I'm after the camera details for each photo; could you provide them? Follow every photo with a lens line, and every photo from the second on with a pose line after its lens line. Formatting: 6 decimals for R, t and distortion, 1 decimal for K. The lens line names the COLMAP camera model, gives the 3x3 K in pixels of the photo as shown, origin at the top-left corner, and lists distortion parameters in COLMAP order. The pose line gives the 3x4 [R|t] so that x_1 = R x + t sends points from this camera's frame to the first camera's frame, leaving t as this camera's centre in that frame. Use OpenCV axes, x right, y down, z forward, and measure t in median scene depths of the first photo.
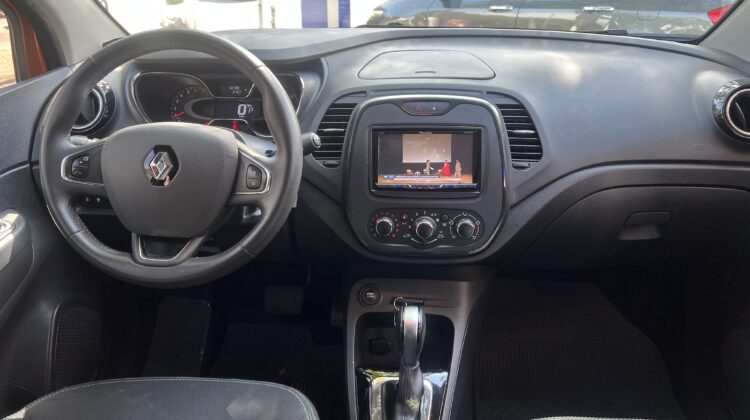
lens RADIAL K [[548.7, 0, 375.0], [0, 548.7, 210.0], [0, 0, 1]] dist [0.072444, -0.065566]
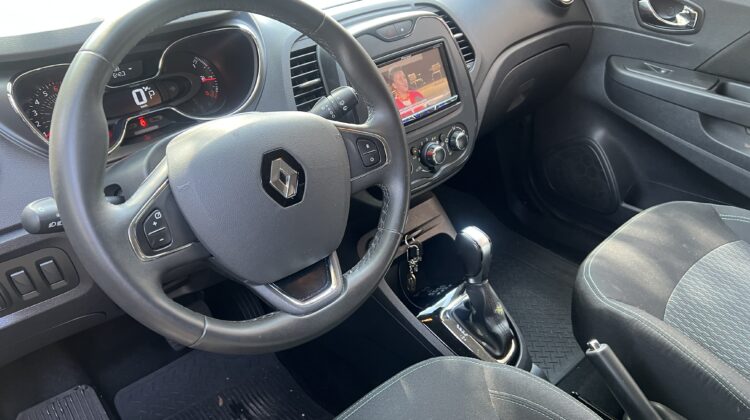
lens RADIAL K [[548.7, 0, 375.0], [0, 548.7, 210.0], [0, 0, 1]] dist [0.072444, -0.065566]
pose [[0.722869, -0.397750, 0.565027, -0.570257], [0.325140, 0.917325, 0.229781, -0.133300], [-0.609708, 0.017611, 0.792430, 0.287845]]
